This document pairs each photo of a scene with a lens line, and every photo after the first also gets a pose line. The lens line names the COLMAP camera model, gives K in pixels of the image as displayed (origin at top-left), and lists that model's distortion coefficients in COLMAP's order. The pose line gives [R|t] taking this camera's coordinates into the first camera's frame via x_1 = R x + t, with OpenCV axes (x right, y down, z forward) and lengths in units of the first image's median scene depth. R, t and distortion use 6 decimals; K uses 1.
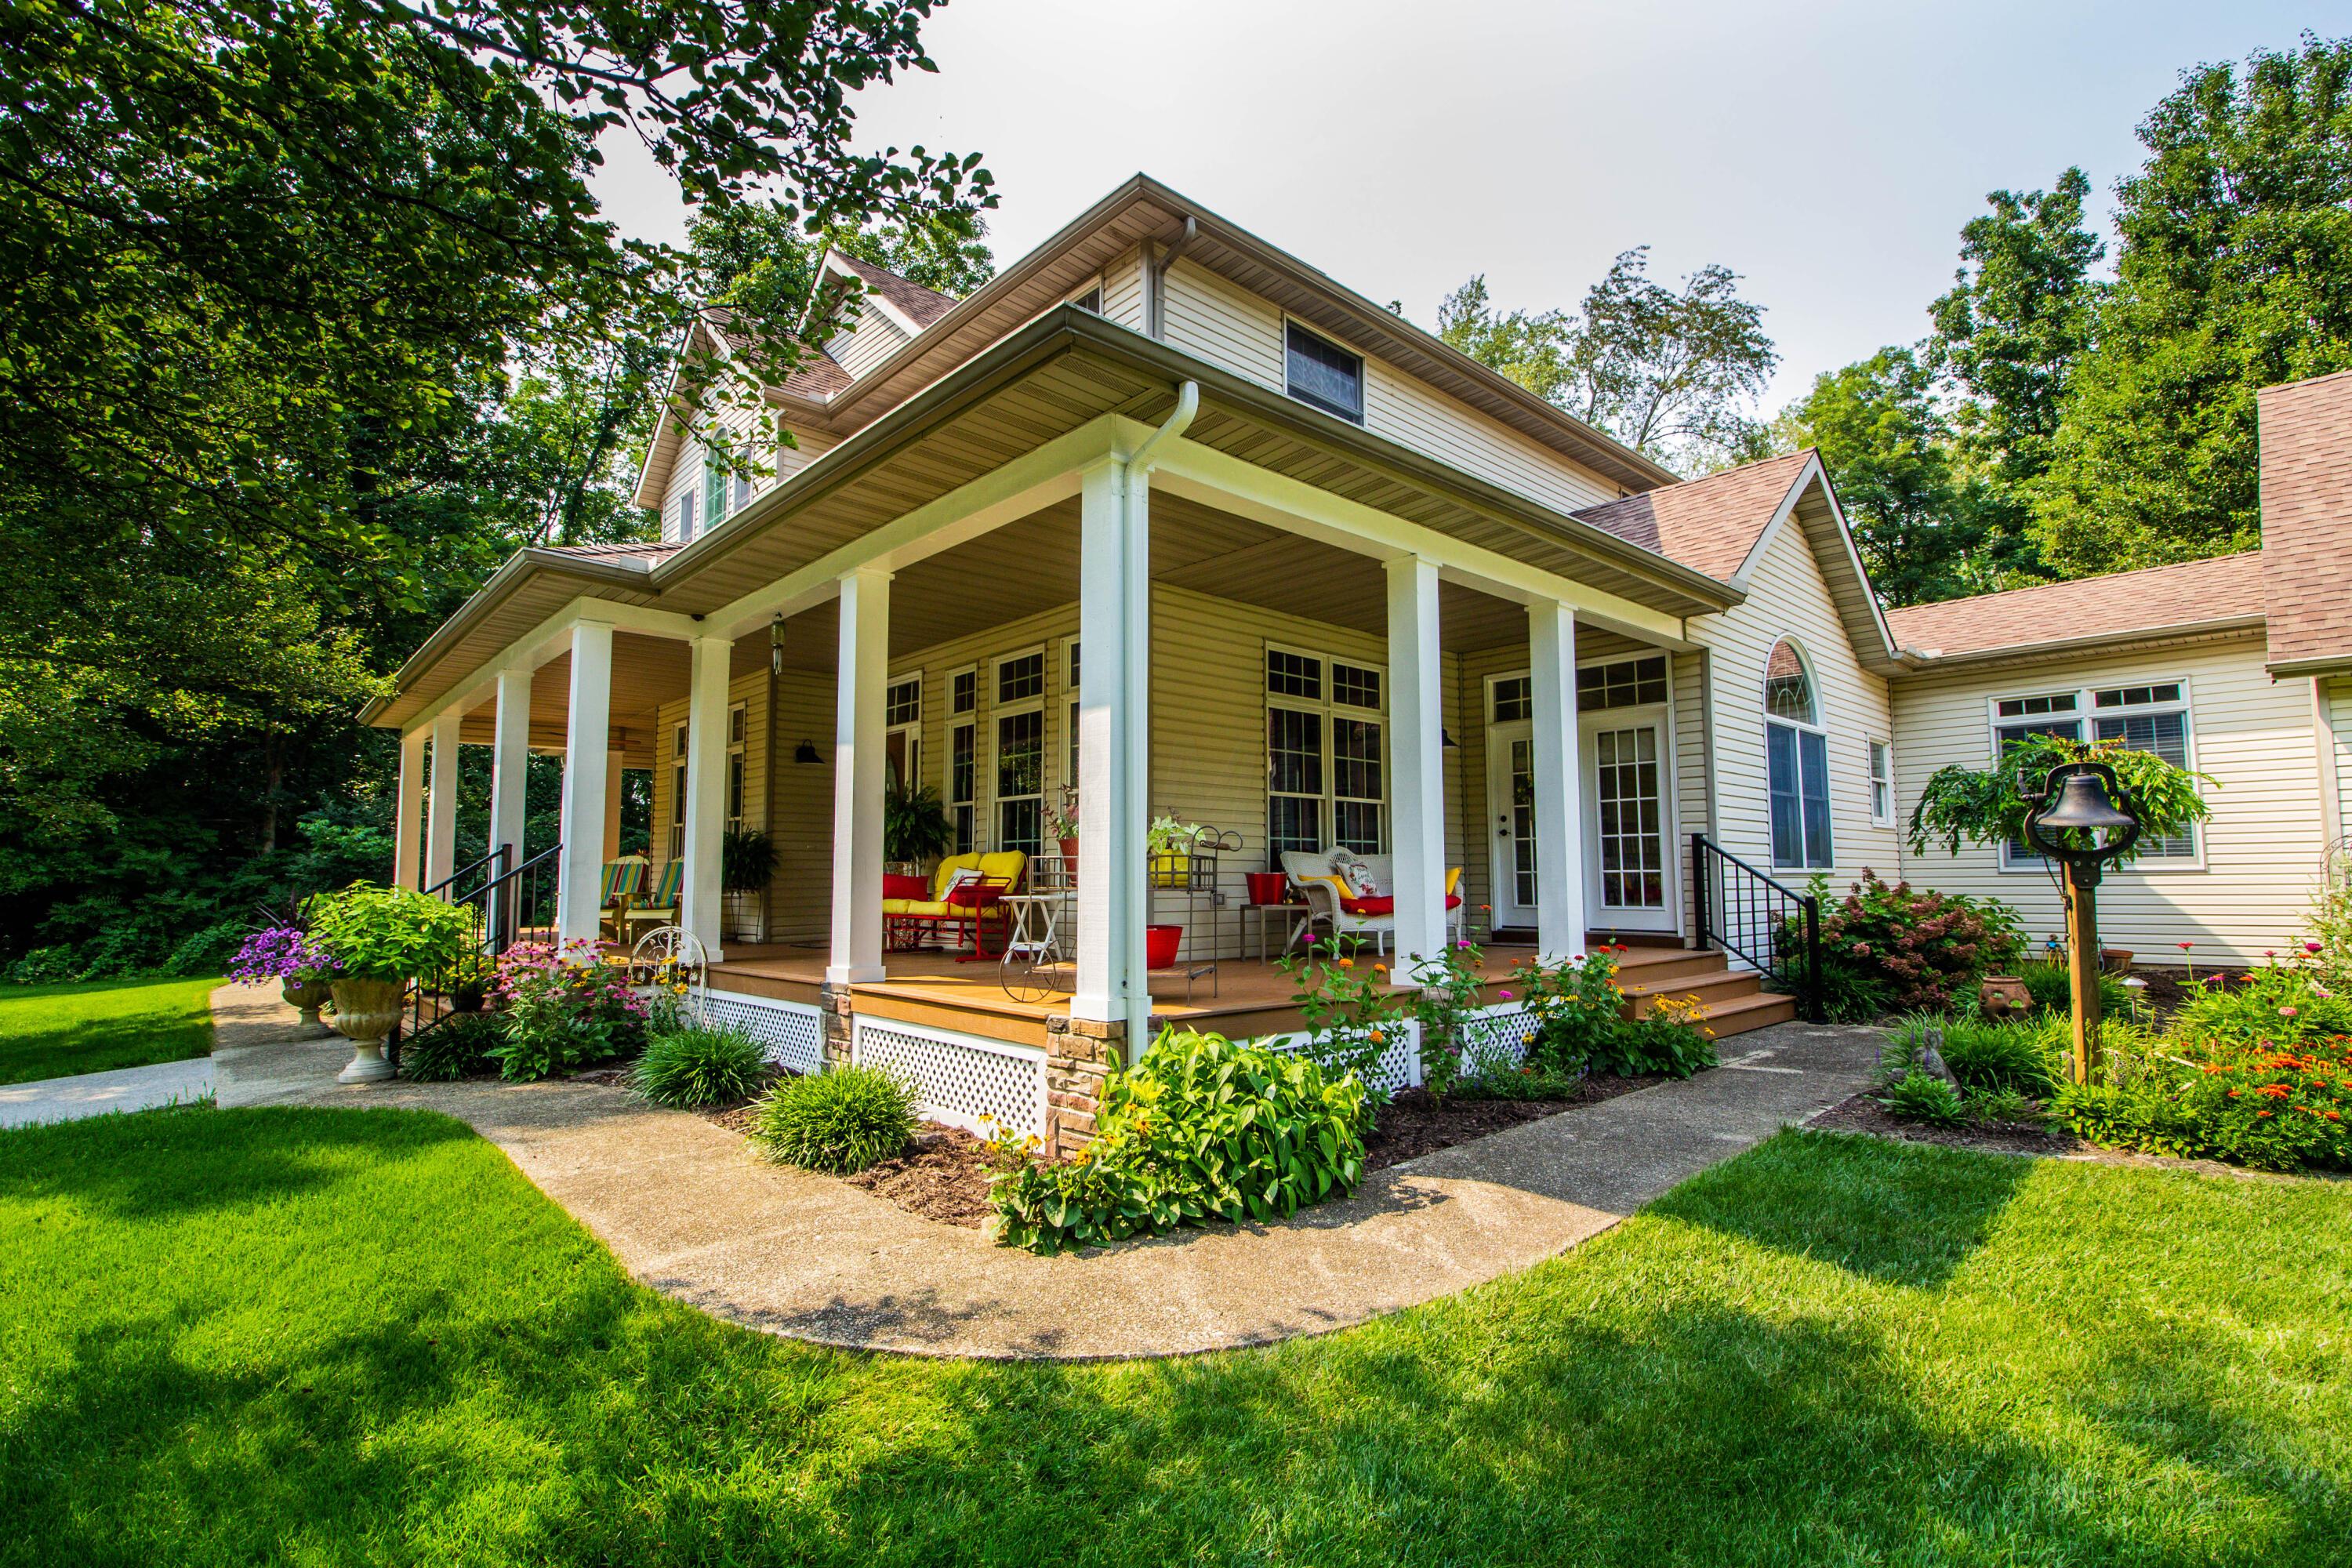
lens RADIAL K [[1117.8, 0, 1173.3], [0, 1117.8, 778.9], [0, 0, 1]] dist [-0.002002, -0.009789]
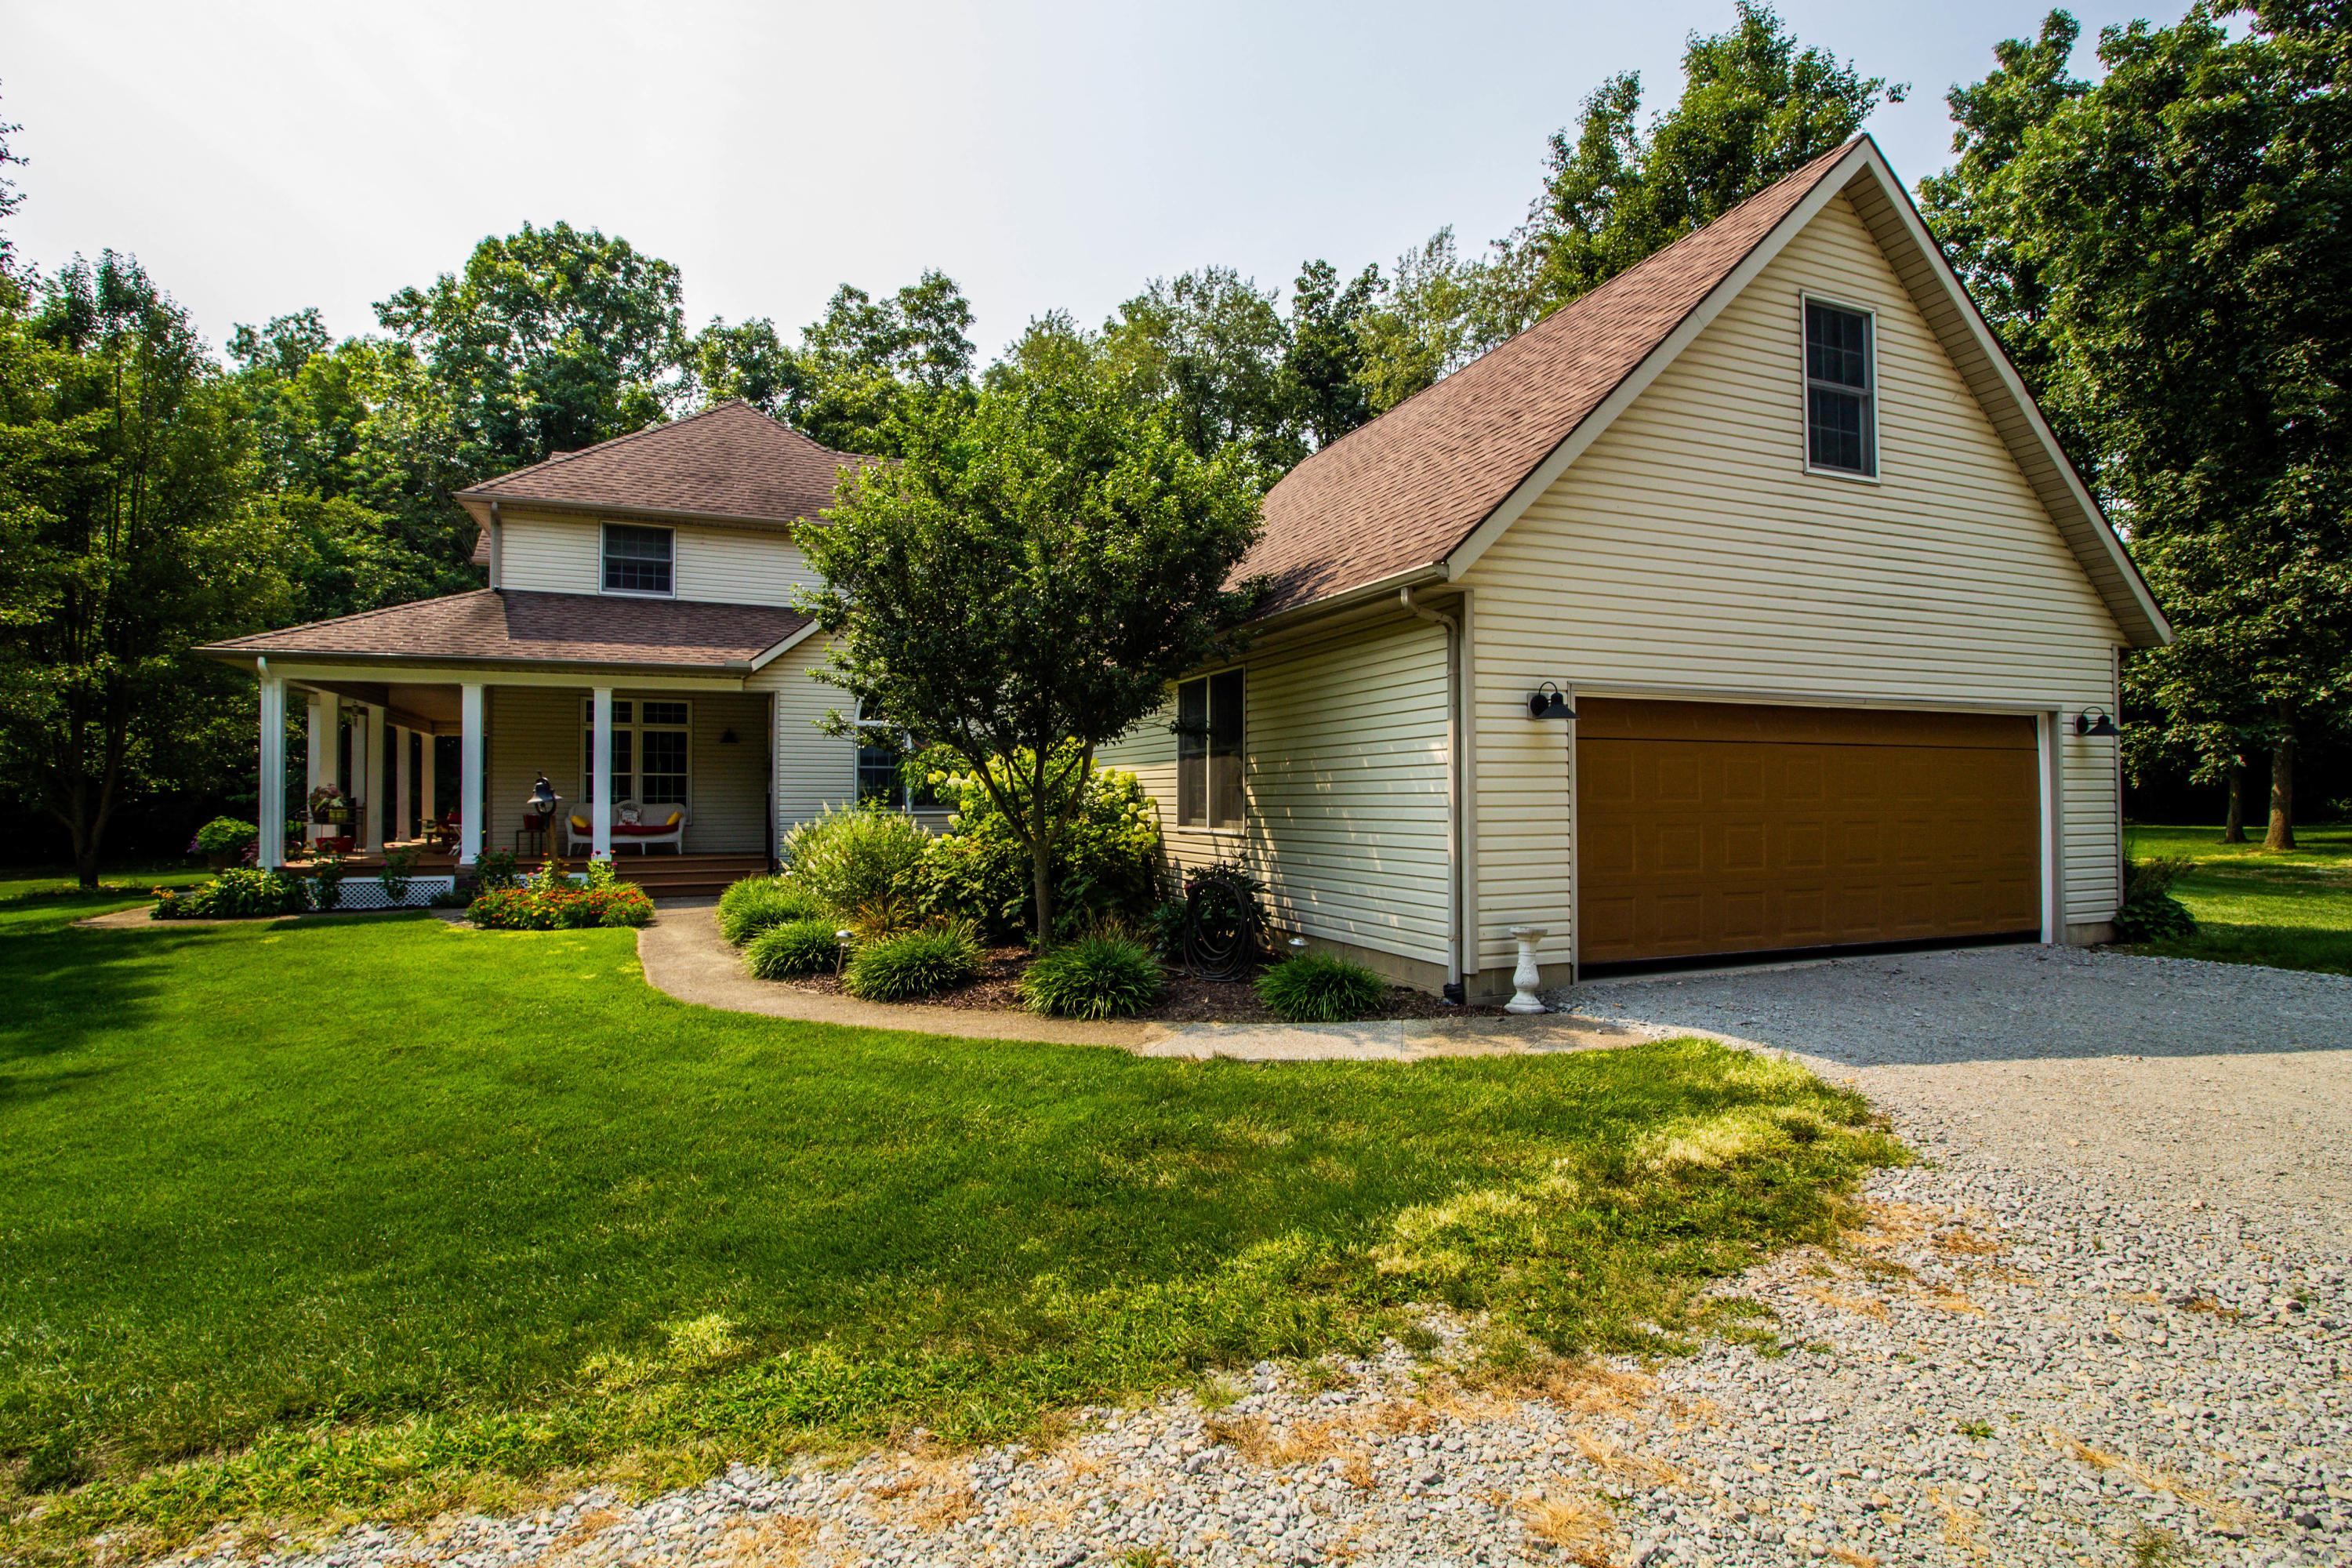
lens RADIAL K [[1142.1, 0, 1176.0], [0, 1142.1, 784.0], [0, 0, 1]] dist [-0.001025, -0.013056]
pose [[0.935006, -0.003124, -0.354619, 1.482844], [0.031200, 0.996808, 0.073483, -0.070782], [0.353258, -0.079772, 0.932119, -0.431246]]
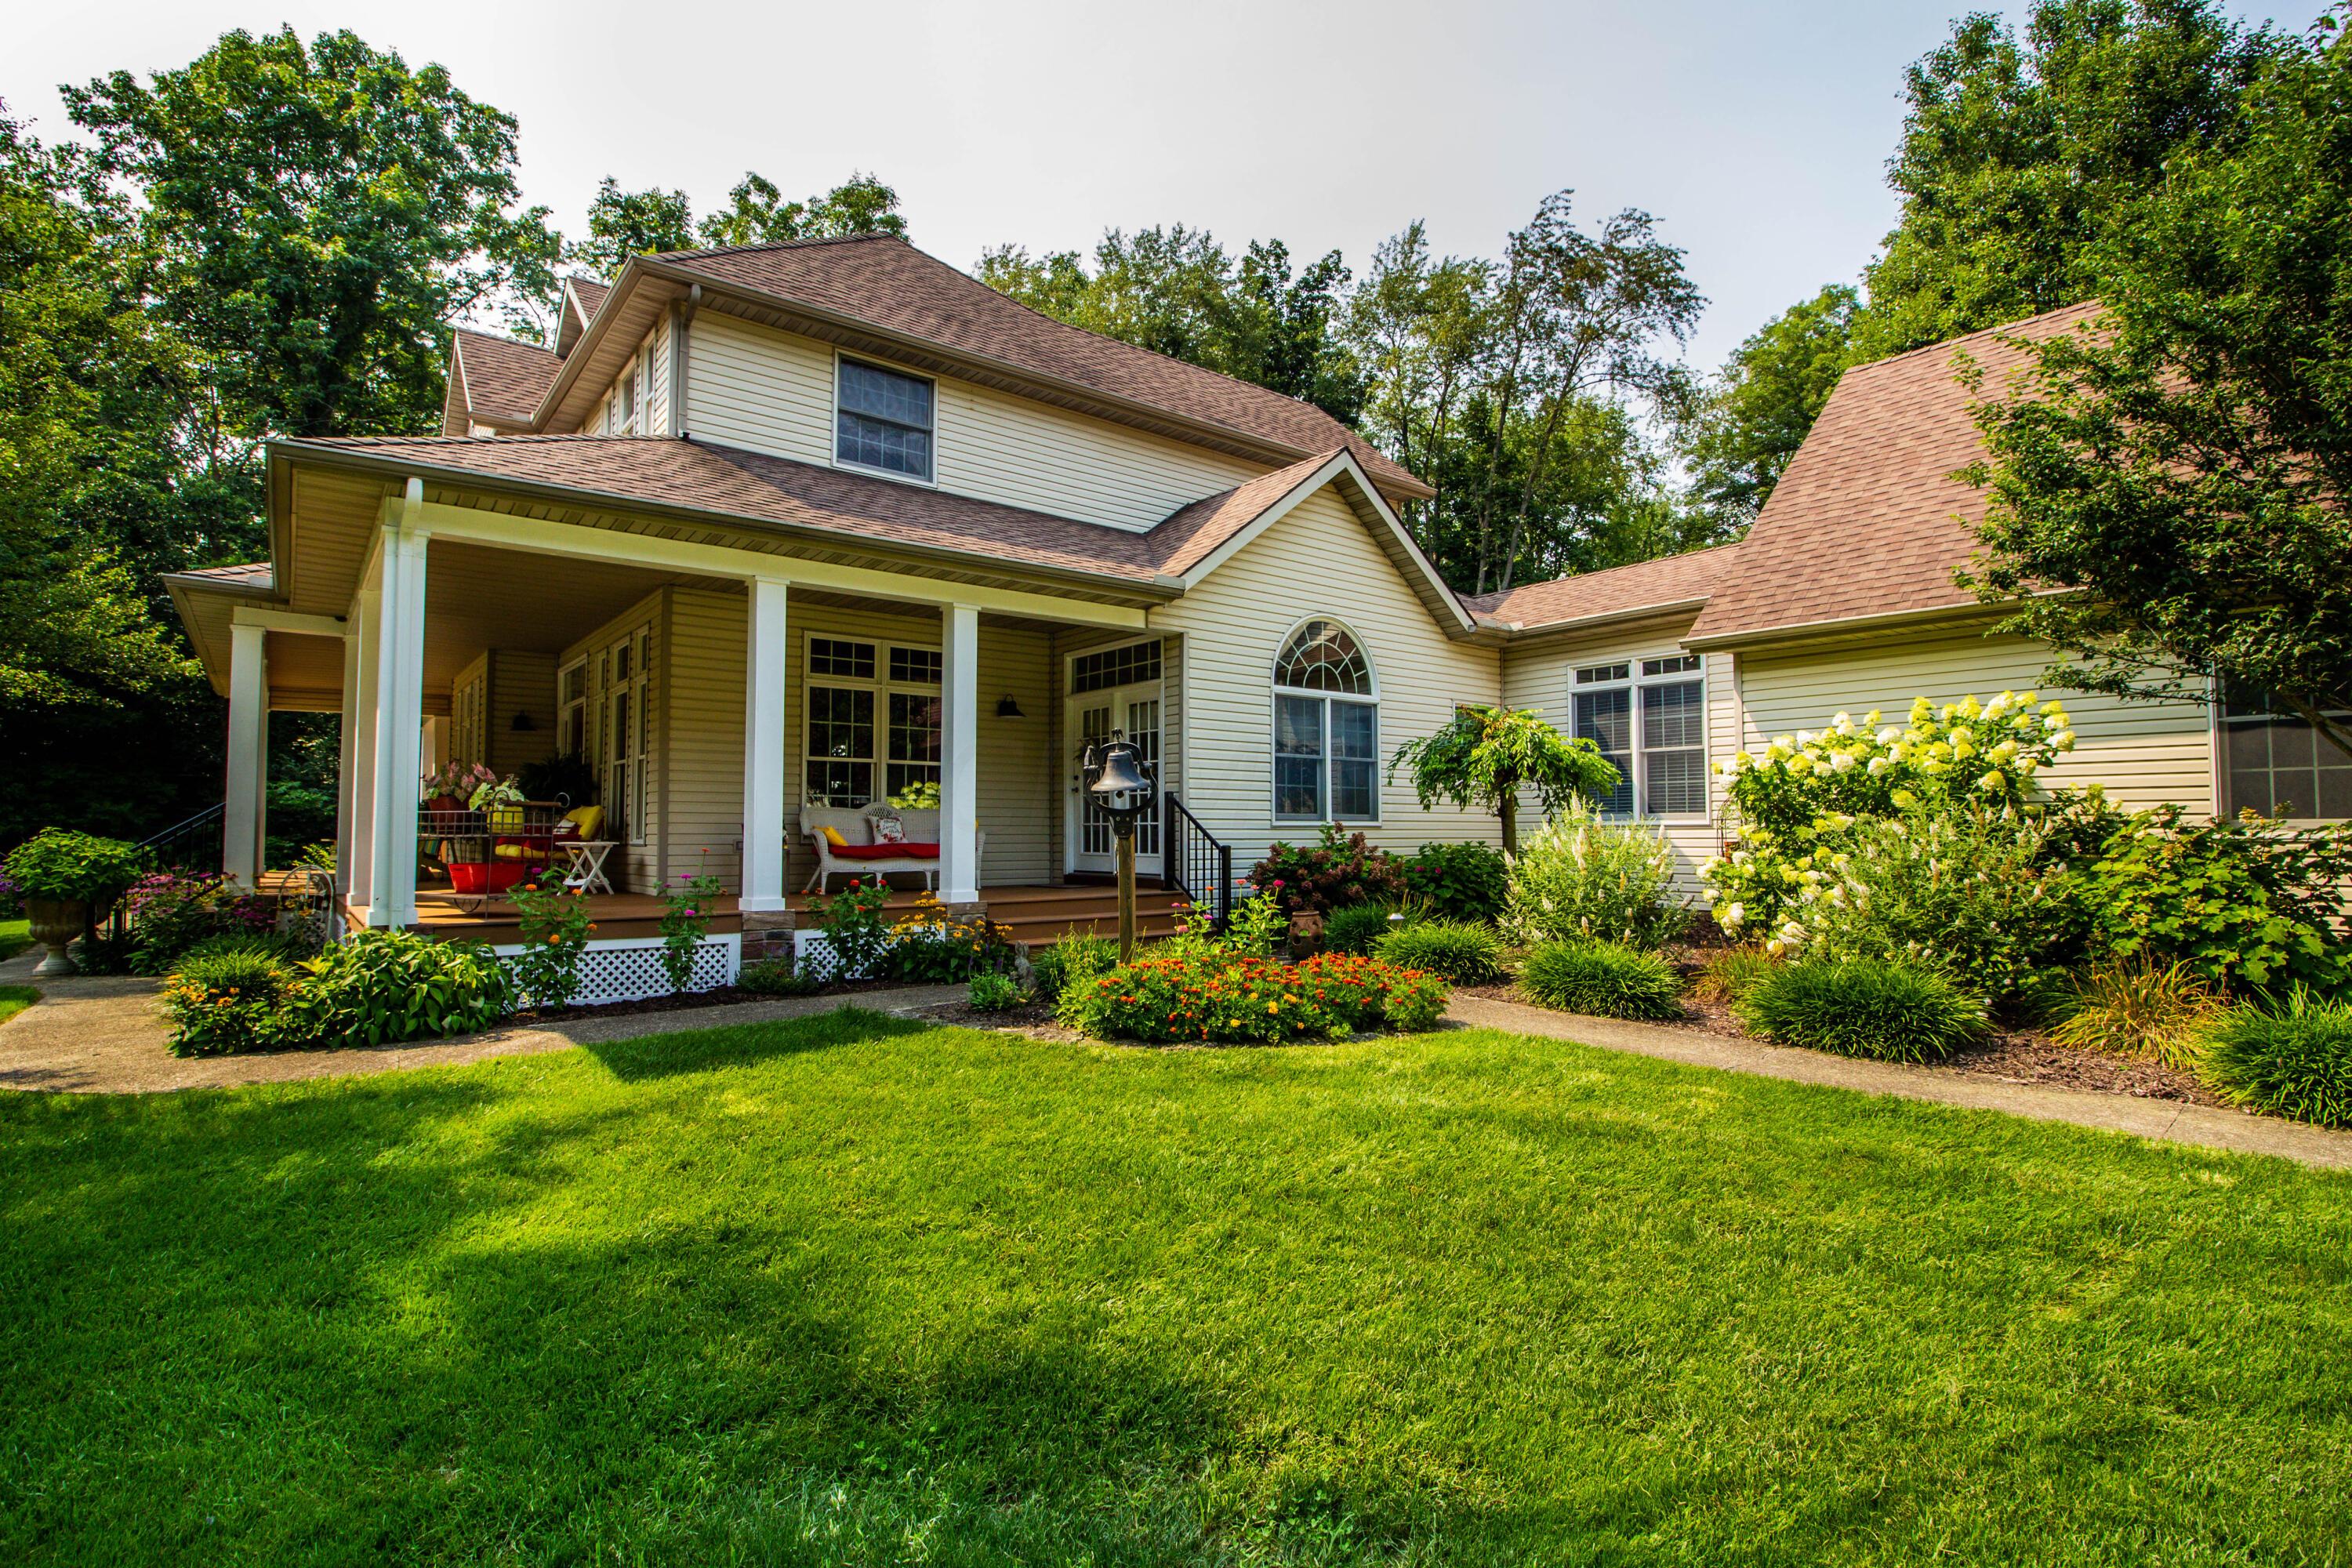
lens RADIAL K [[1142.1, 0, 1176.0], [0, 1142.1, 784.0], [0, 0, 1]] dist [-0.001025, -0.013056]
pose [[0.997429, 0.000292, -0.071654, 0.473662], [0.003296, 0.998747, 0.049945, -0.016282], [0.071579, -0.050052, 0.996178, -0.166886]]
